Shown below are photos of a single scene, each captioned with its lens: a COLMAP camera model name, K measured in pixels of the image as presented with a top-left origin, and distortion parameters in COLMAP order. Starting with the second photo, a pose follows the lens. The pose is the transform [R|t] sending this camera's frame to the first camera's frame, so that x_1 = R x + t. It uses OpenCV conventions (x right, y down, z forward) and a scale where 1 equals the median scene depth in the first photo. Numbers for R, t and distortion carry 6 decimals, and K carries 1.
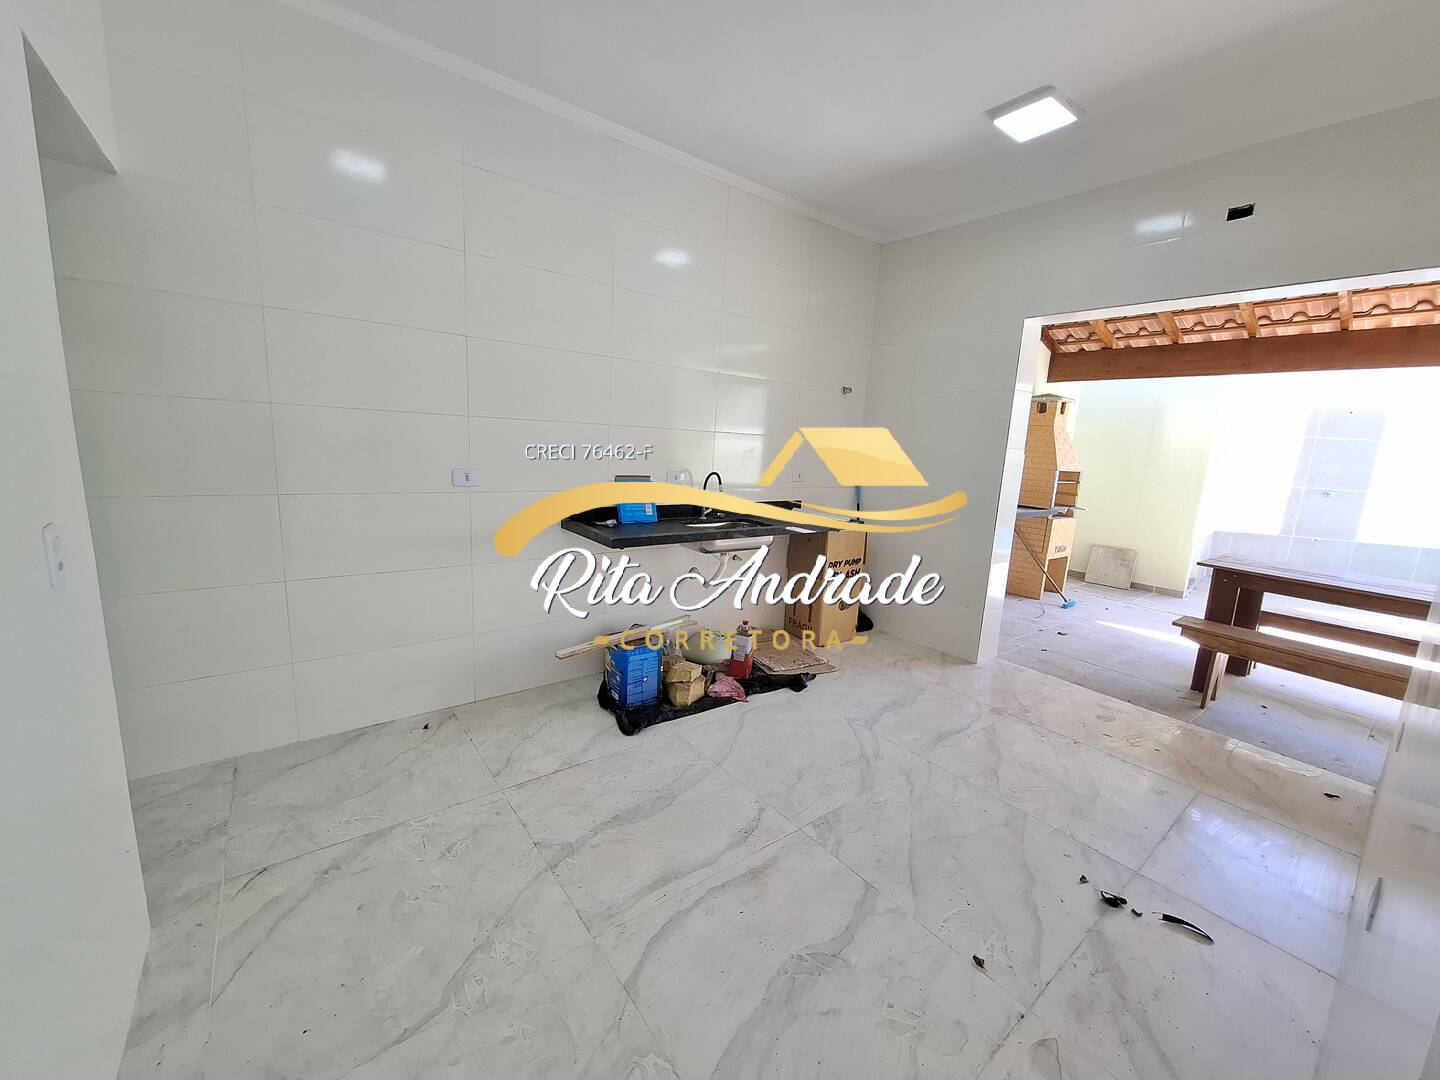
lens RADIAL K [[566.0, 0, 723.1], [0, 566.0, 539.3], [0, 0, 1]] dist [0.000026, -0.000491]
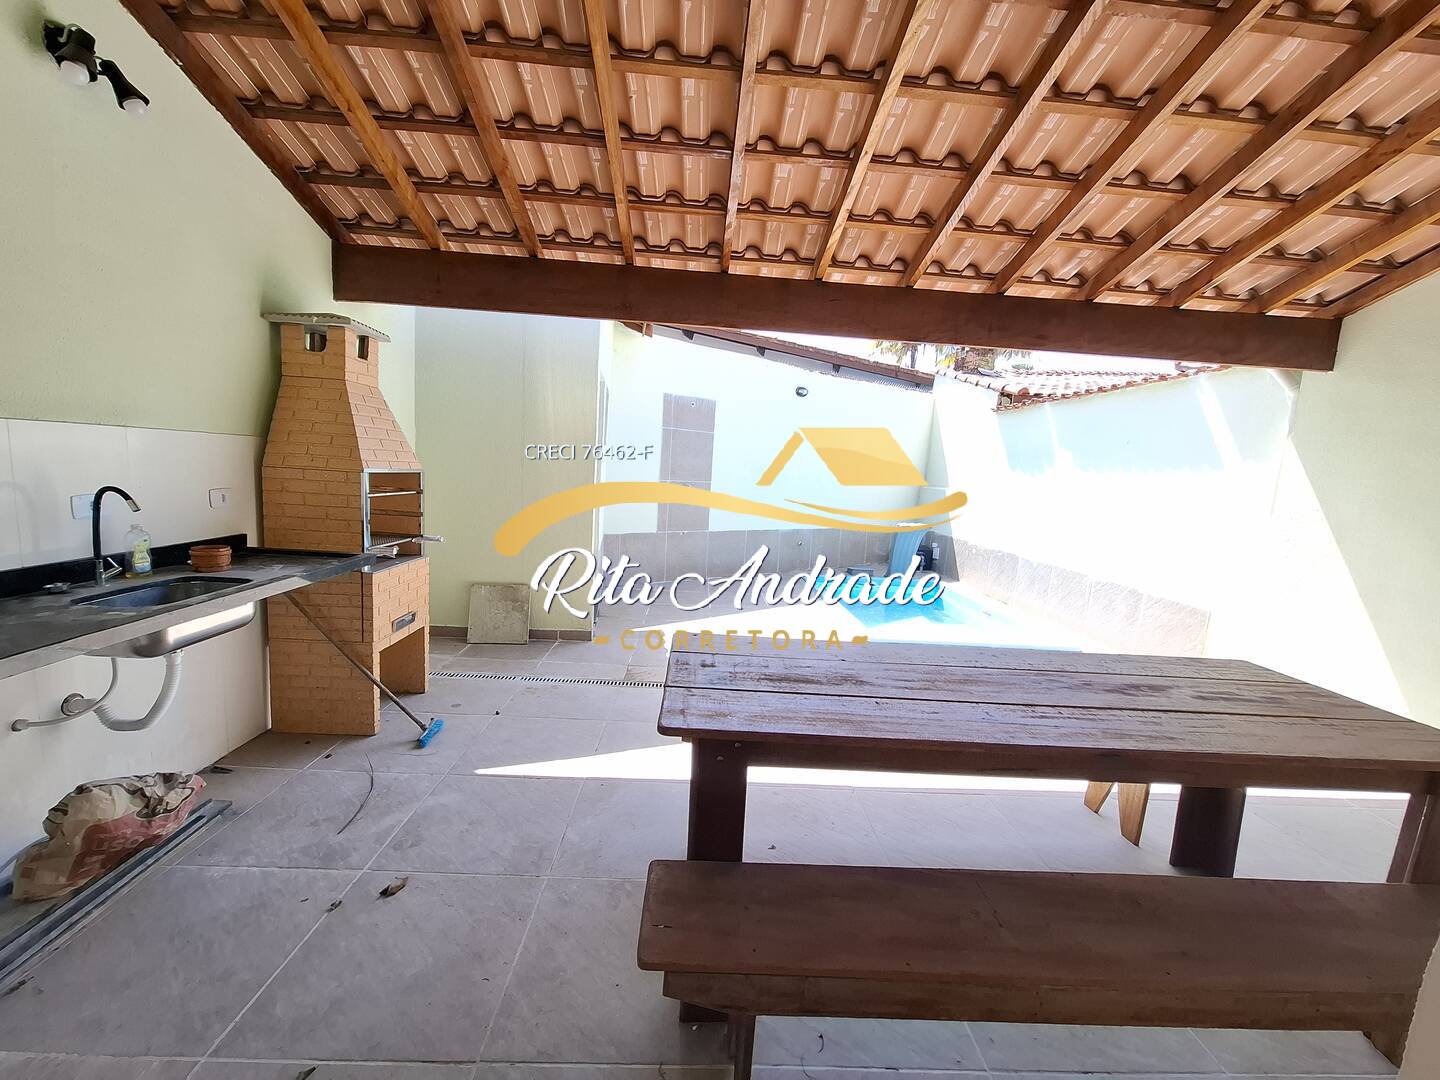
lens RADIAL K [[566.0, 0, 720.7], [0, 566.0, 542.5], [0, 0, 1]] dist [0.000026, -0.000491]
pose [[0.580127, -0.125589, 0.804786, 1.122474], [0.115289, 0.990755, 0.071505, -0.186268], [-0.806326, 0.051301, 0.589243, 1.429450]]
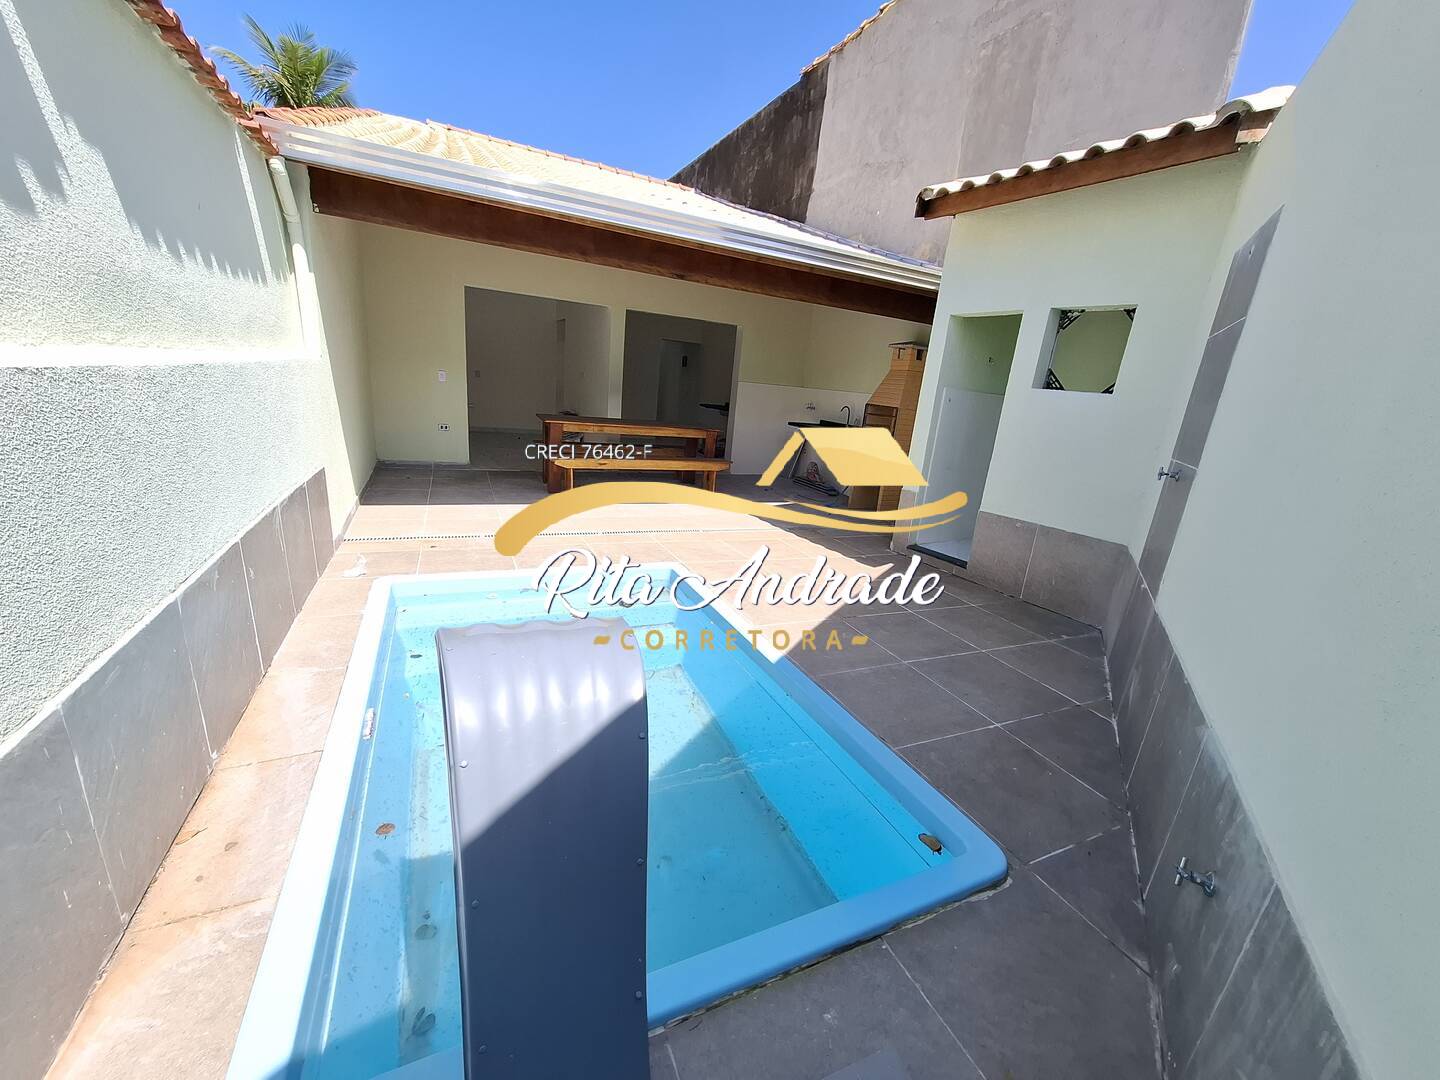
lens RADIAL K [[566.0, 0, 722.0], [0, 566.0, 548.9], [0, 0, 1]] dist [0.000026, -0.000491]
pose [[-0.219231, 0.198483, -0.955271, 4.067931], [-0.277982, 0.925803, 0.256156, -0.181888], [0.935235, 0.321705, -0.147790, 2.400874]]
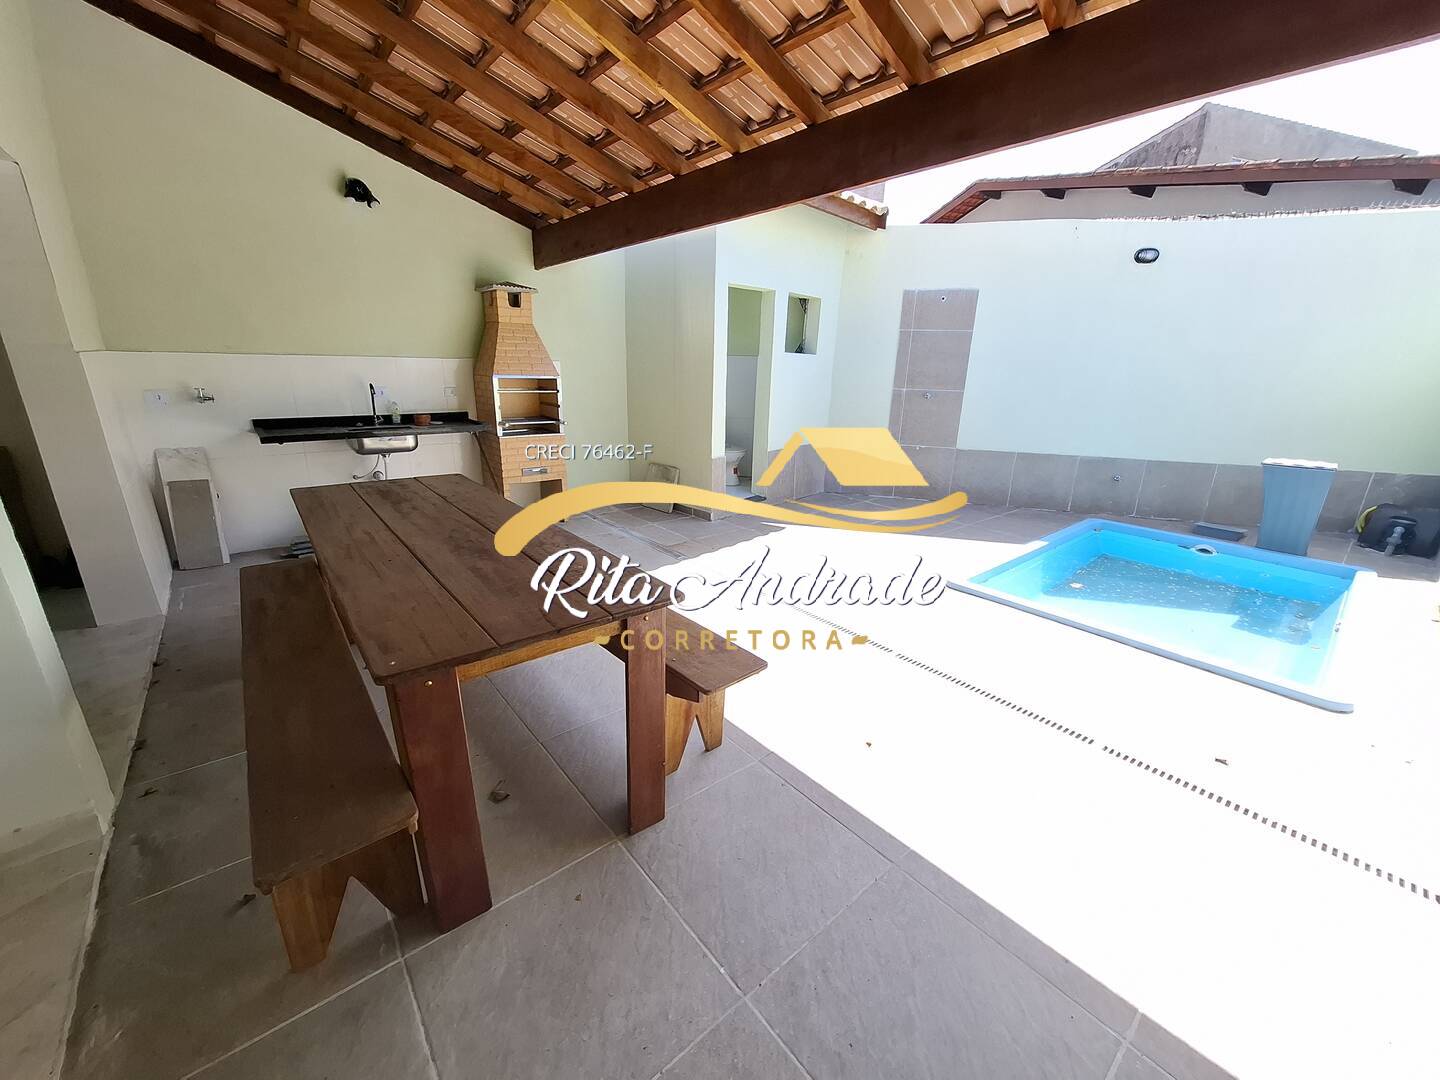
lens RADIAL K [[566.0, 0, 726.2], [0, 566.0, 544.7], [0, 0, 1]] dist [0.000026, -0.000491]
pose [[0.998463, -0.042615, 0.035426, 2.112808], [0.037419, 0.989971, 0.136222, -0.026711], [-0.040876, -0.134687, 0.990045, 0.768491]]
